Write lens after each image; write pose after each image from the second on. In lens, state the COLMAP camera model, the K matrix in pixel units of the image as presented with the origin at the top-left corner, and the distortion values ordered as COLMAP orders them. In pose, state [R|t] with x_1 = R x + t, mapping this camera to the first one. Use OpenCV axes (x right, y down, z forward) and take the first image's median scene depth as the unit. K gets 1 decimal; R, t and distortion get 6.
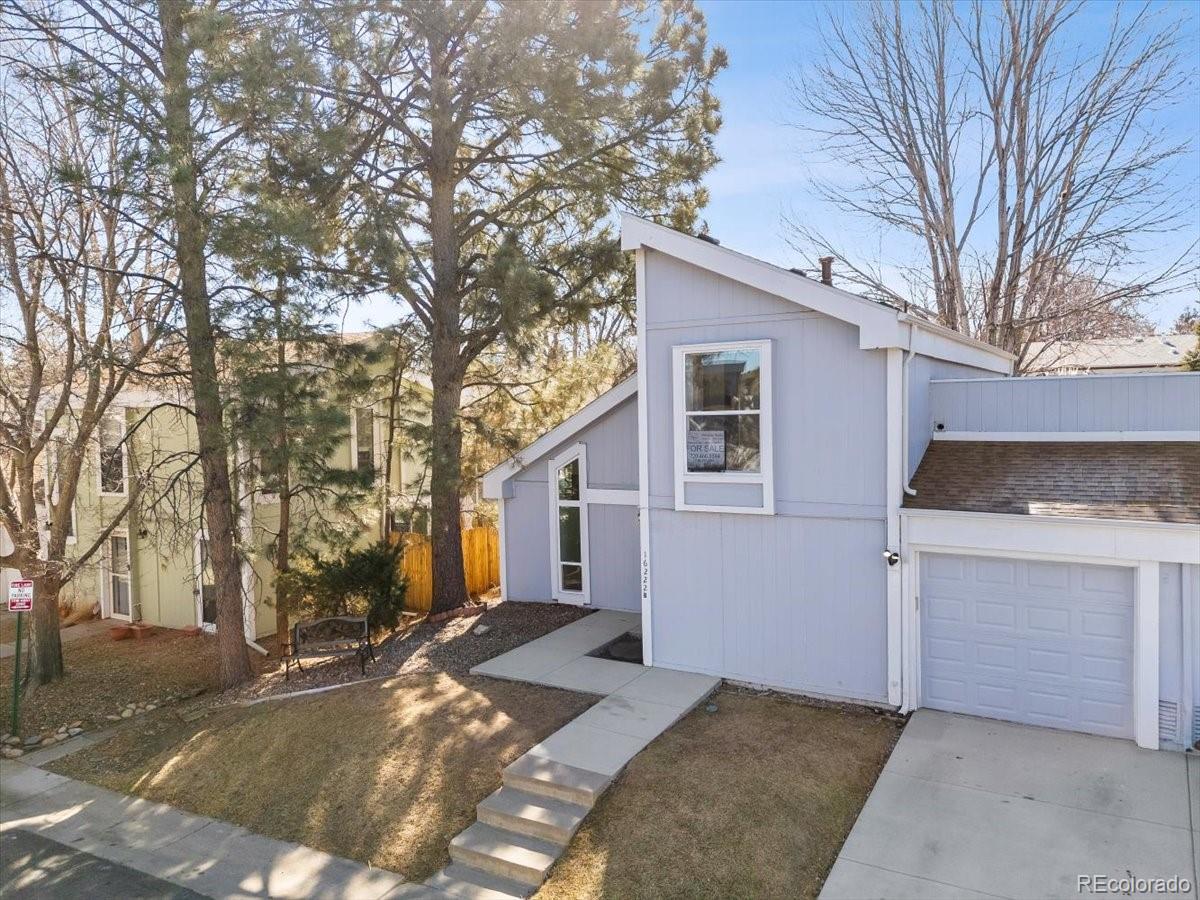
lens RADIAL K [[839.5, 0, 643.7], [0, 839.5, 448.1], [0, 0, 1]] dist [0.048417, -0.031155]
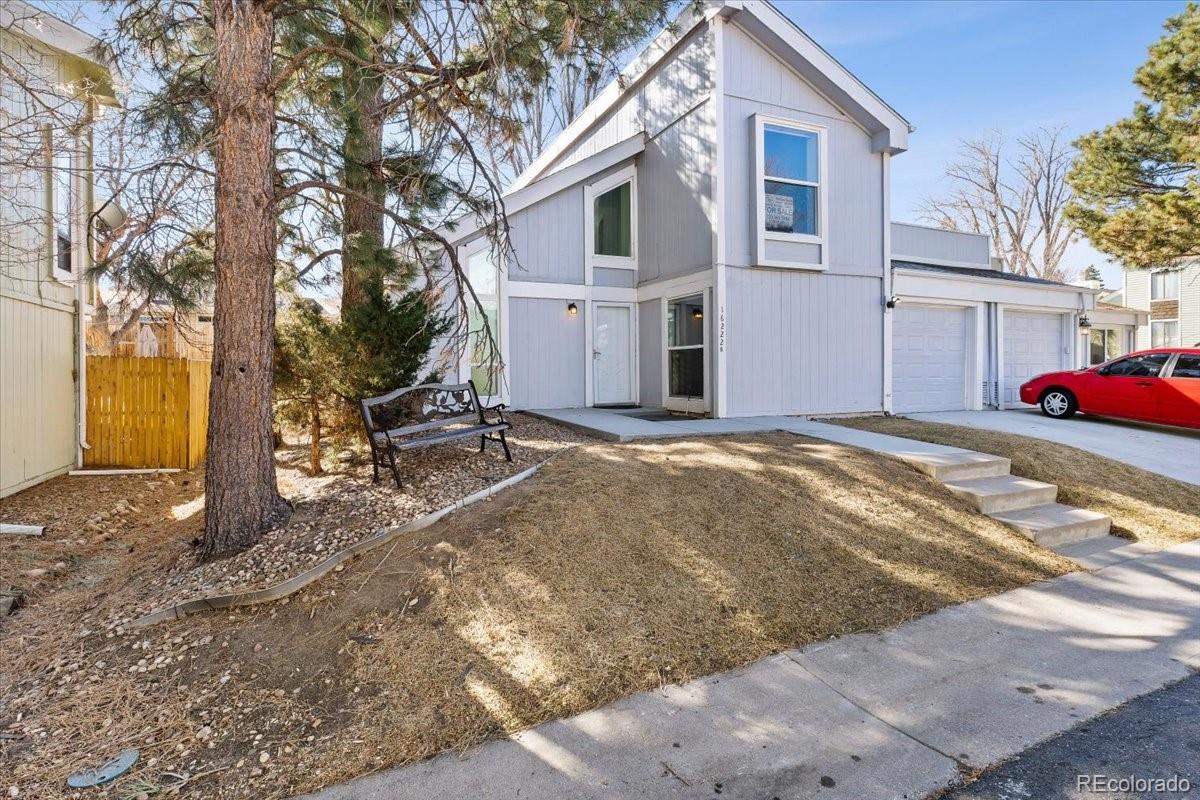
lens RADIAL K [[575.3, 0, 600.9], [0, 575.3, 363.6], [0, 0, 1]] dist [-0.028267, -0.000127]
pose [[0.624530, 0.015164, 0.780854, -0.728336], [0.038499, 0.997998, -0.050172, 0.253297], [-0.780051, 0.061396, 0.622696, 0.776596]]
